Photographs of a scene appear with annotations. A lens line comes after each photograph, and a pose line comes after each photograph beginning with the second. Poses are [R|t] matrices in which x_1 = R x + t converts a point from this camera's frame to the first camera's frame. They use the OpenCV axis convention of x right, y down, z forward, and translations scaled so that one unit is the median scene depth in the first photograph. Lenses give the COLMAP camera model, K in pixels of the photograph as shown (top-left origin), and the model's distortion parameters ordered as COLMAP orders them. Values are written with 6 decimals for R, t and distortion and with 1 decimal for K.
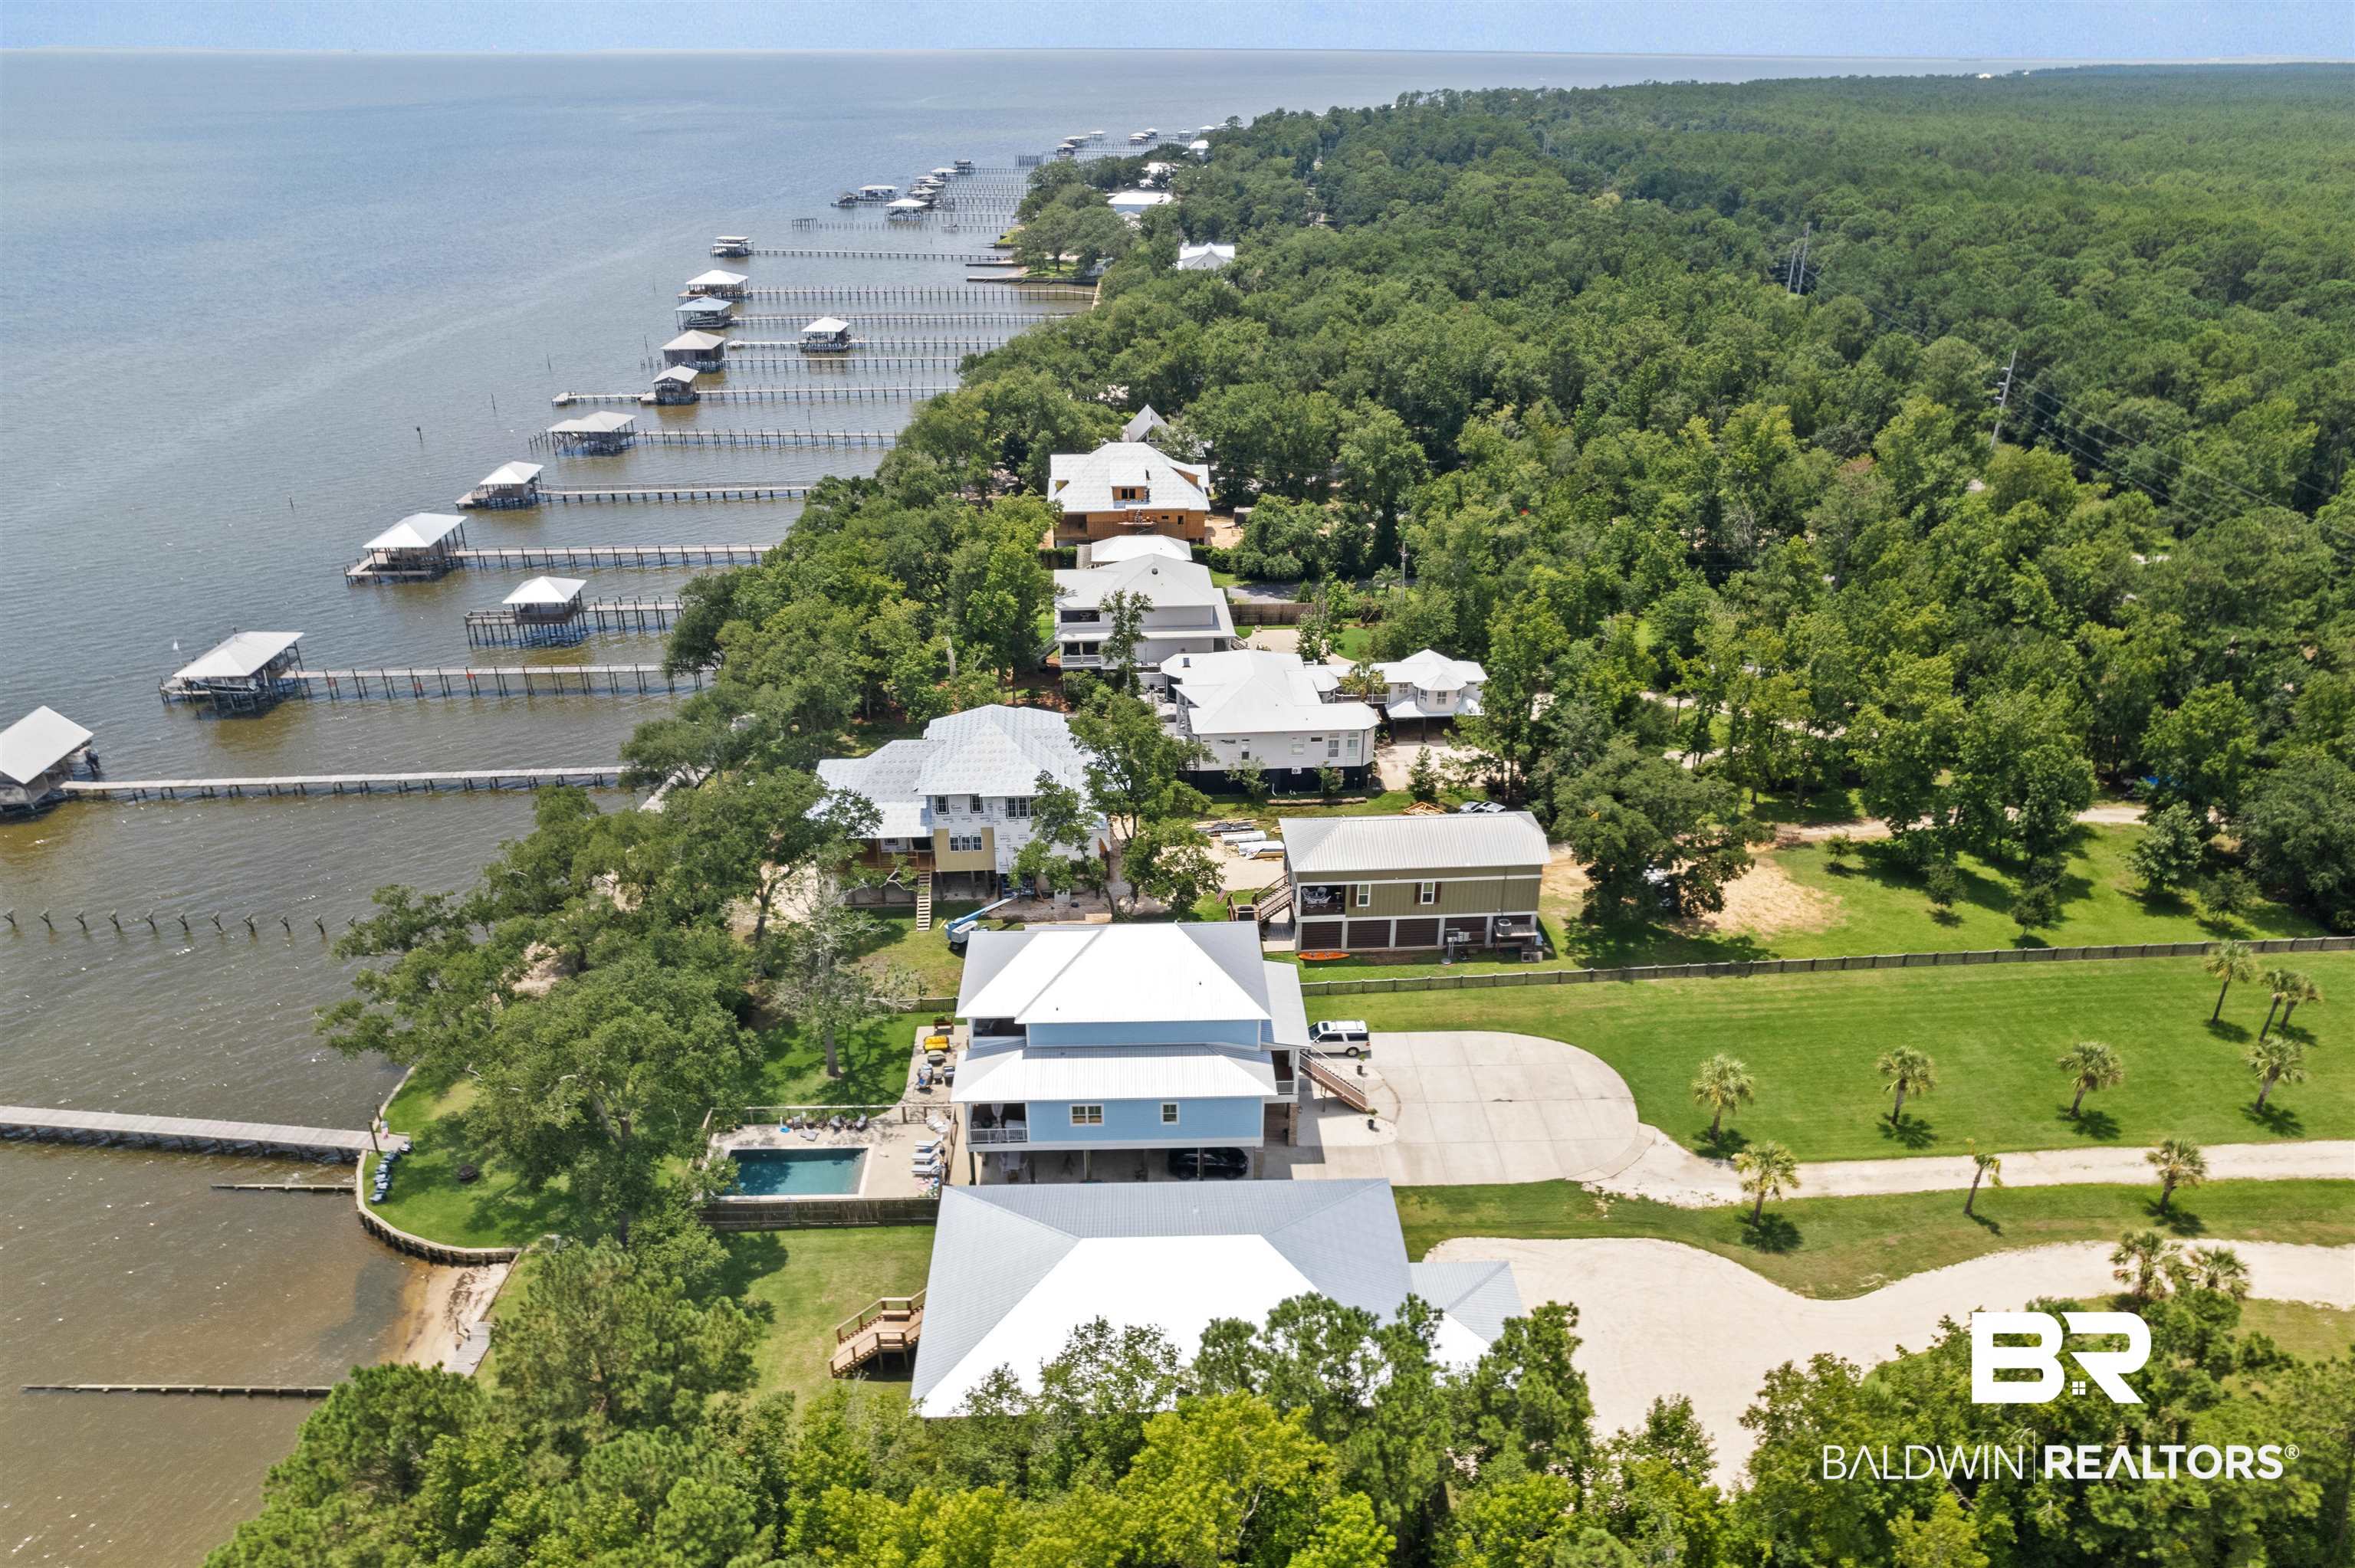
lens RADIAL K [[1545.8, 0, 1177.5], [0, 1545.8, 784.0], [0, 0, 1]] dist [-0.068001, 0.068045]
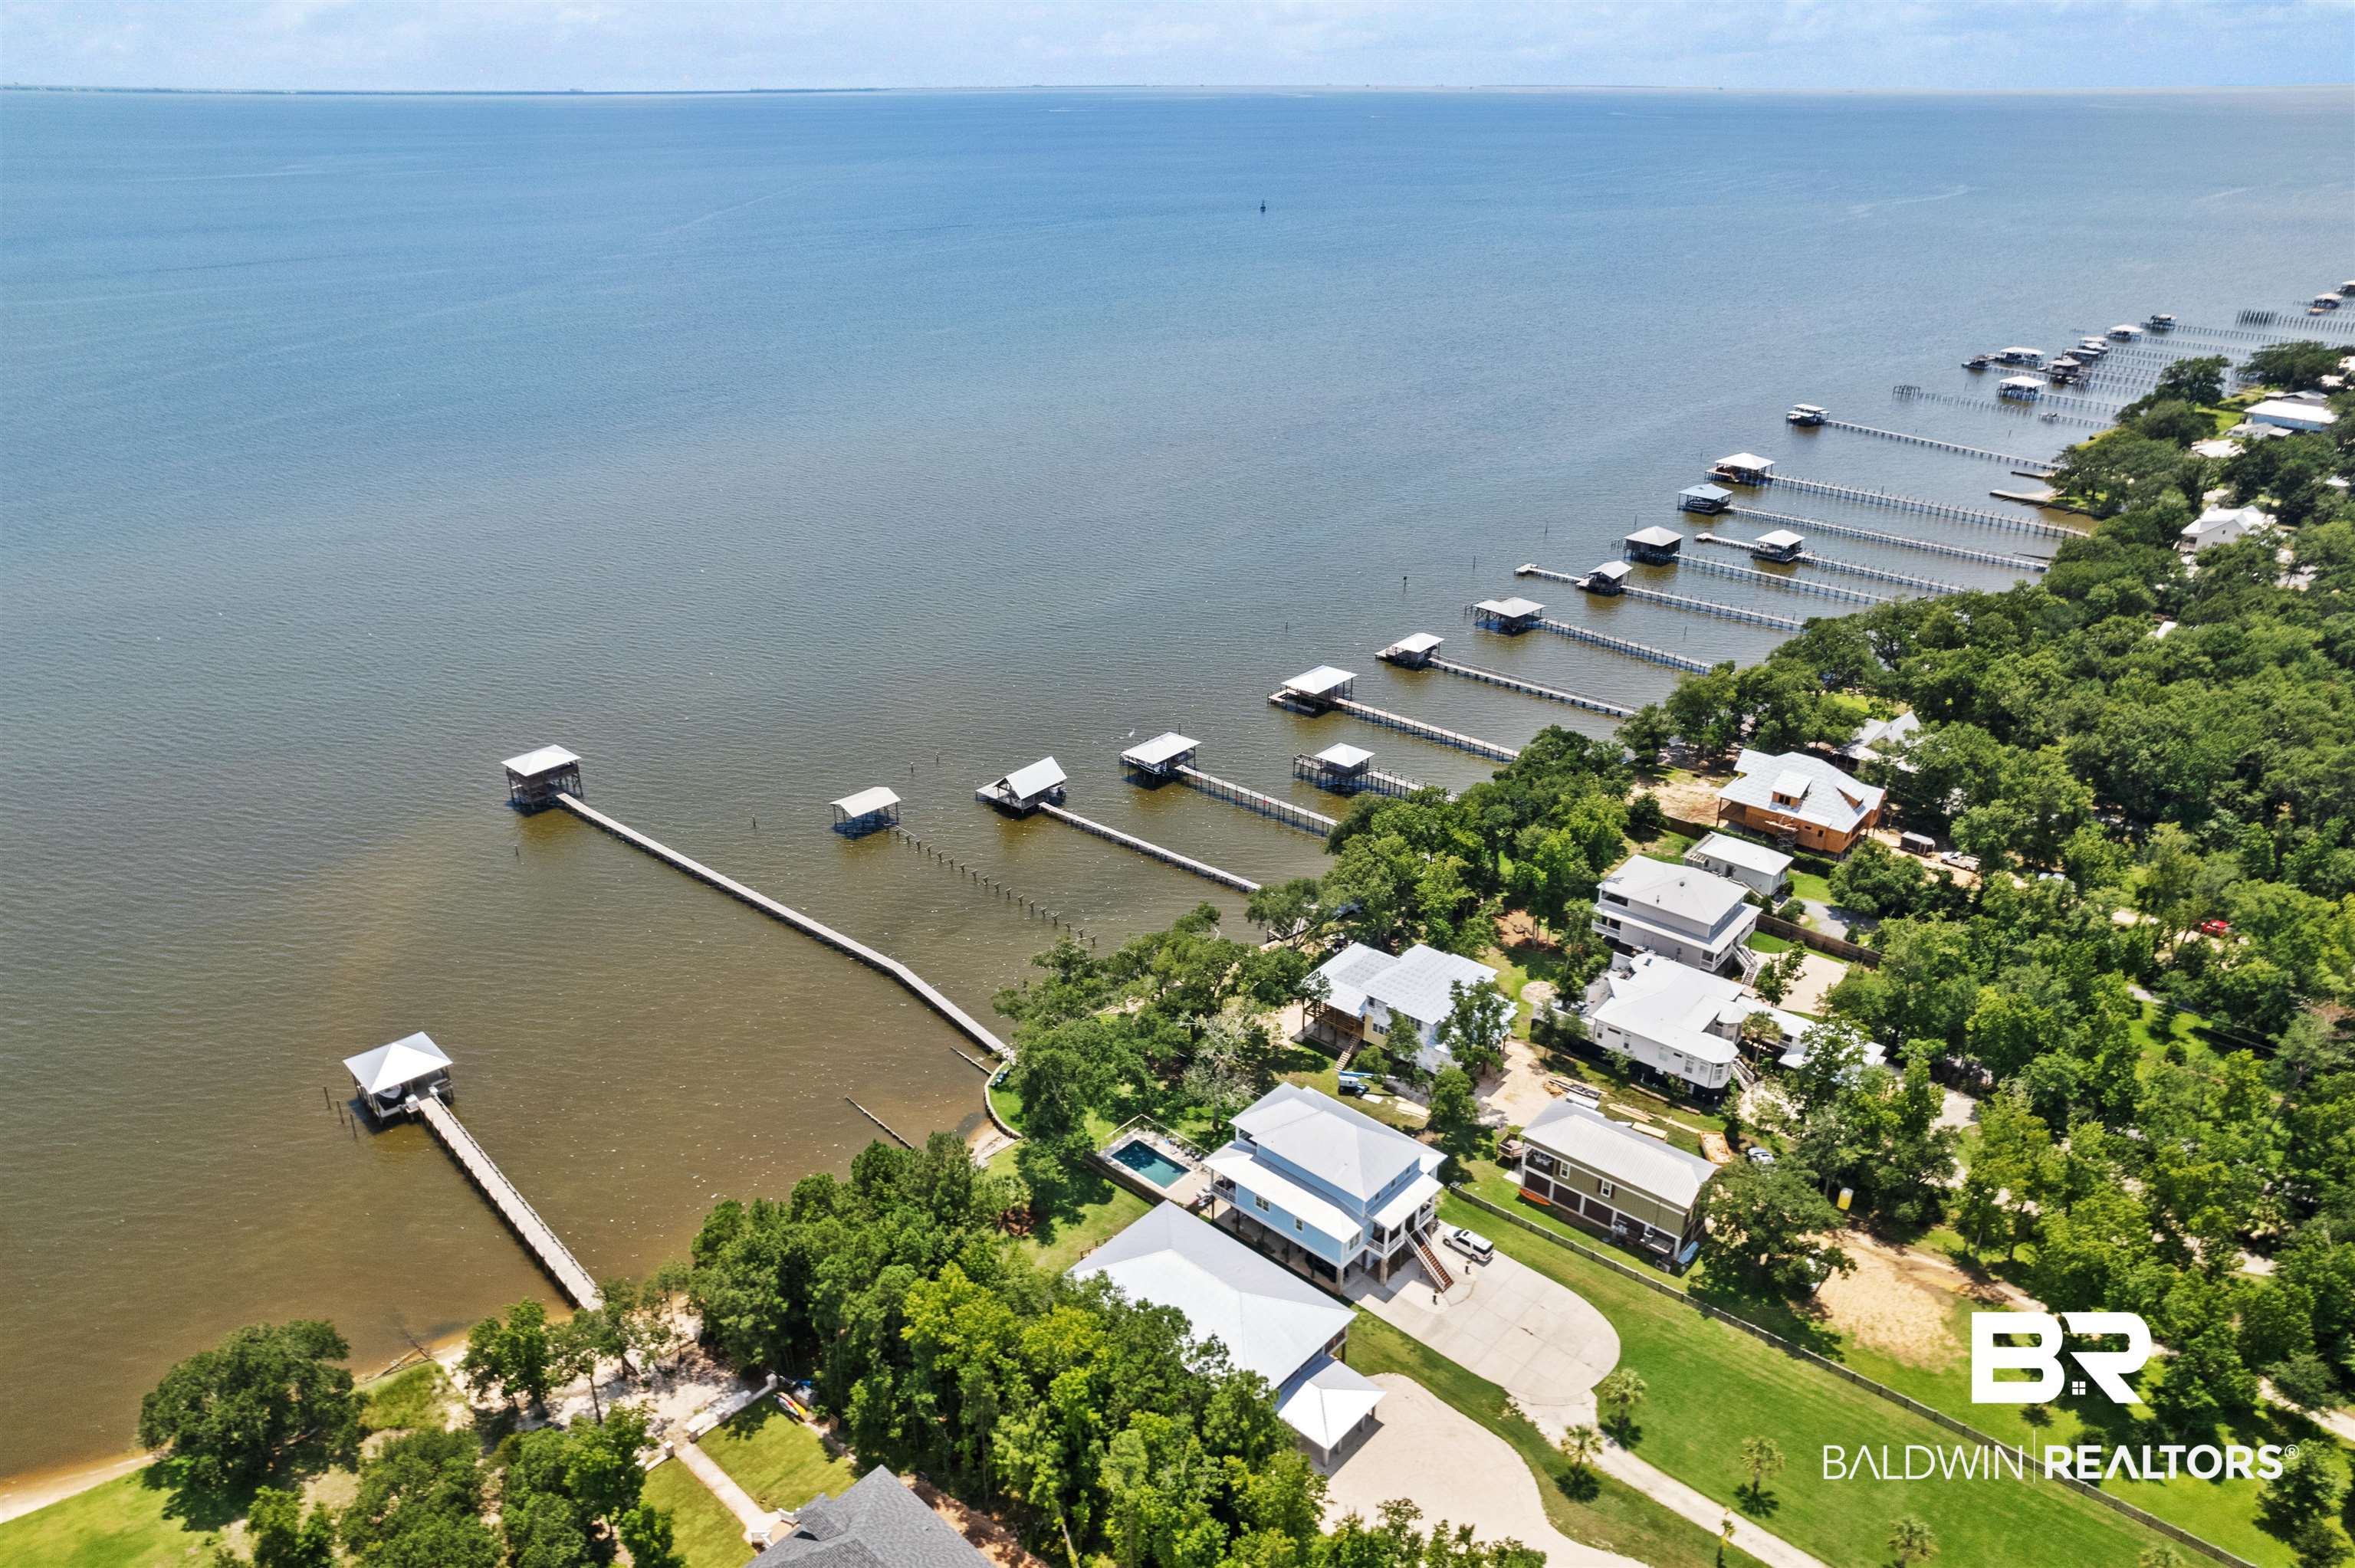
lens RADIAL K [[1545.8, 0, 1177.5], [0, 1545.8, 784.0], [0, 0, 1]] dist [-0.068001, 0.068045]
pose [[0.716550, 0.286614, -0.635931, 0.676165], [-0.299179, 0.949849, 0.090990, -0.296304], [0.630117, 0.125058, 0.766363, -0.374856]]
